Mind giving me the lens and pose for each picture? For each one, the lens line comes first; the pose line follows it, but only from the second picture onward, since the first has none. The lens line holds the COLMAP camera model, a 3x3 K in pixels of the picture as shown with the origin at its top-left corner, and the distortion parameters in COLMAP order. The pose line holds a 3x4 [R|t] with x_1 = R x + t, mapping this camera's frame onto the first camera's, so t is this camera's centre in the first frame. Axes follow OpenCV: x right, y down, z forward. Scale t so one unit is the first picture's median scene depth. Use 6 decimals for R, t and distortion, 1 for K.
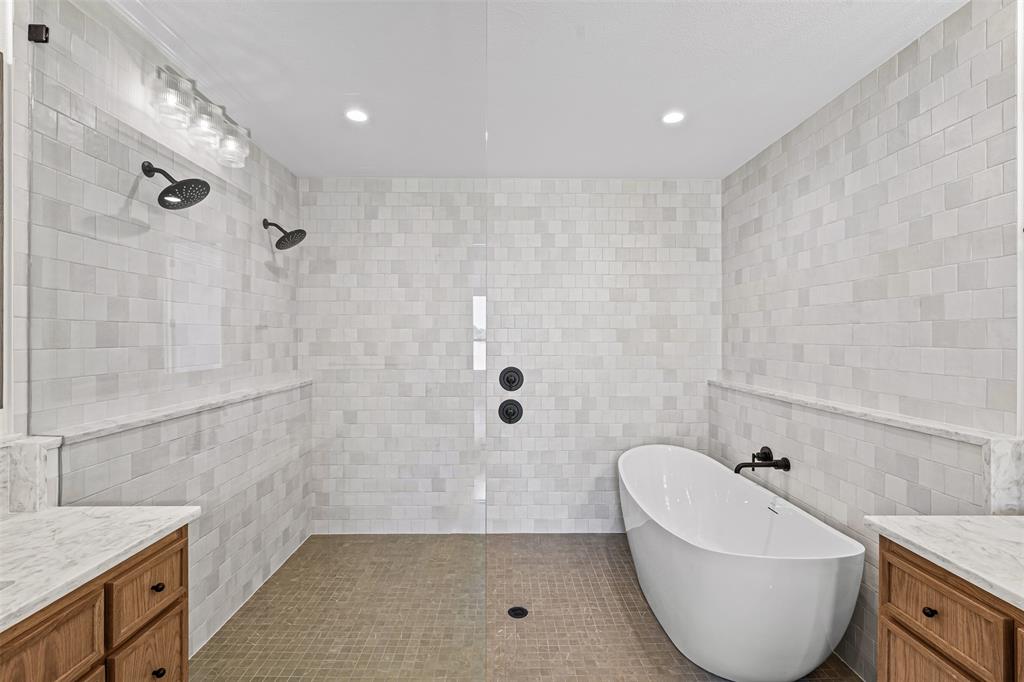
lens RADIAL K [[462.6, 0, 510.7], [0, 462.6, 336.2], [0, 0, 1]] dist [-0.005388, 0.001554]
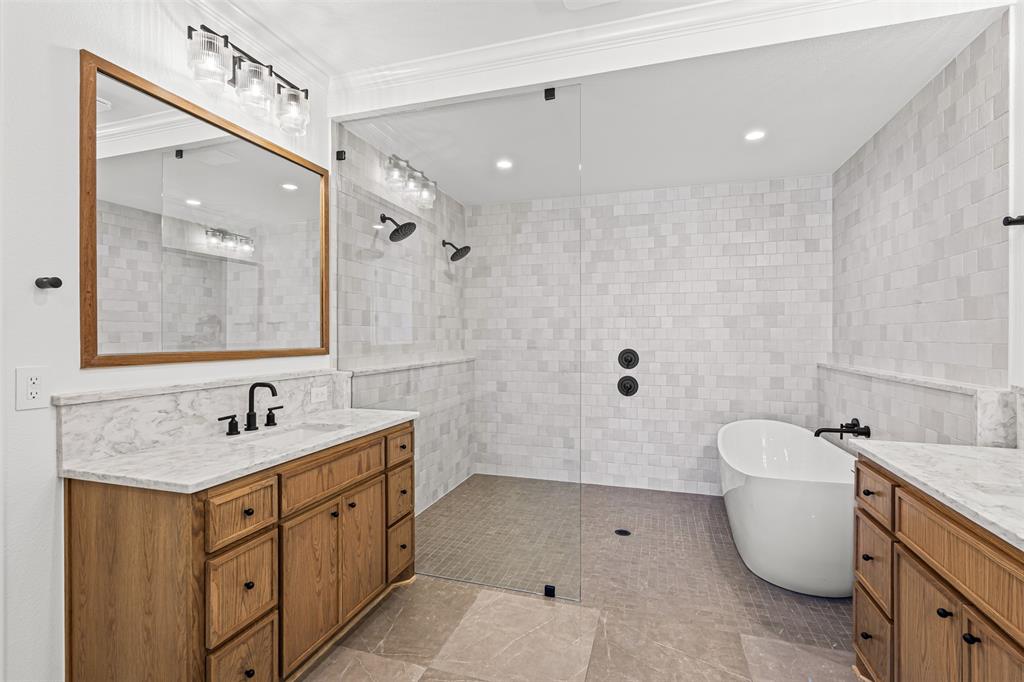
lens RADIAL K [[462.6, 0, 518.0], [0, 462.6, 335.9], [0, 0, 1]] dist [-0.005388, 0.001554]
pose [[0.953556, -0.001113, -0.301215, 0.110301], [0.002313, 0.999991, 0.003625, 0.034331], [0.301208, -0.004154, 0.953549, -0.283350]]
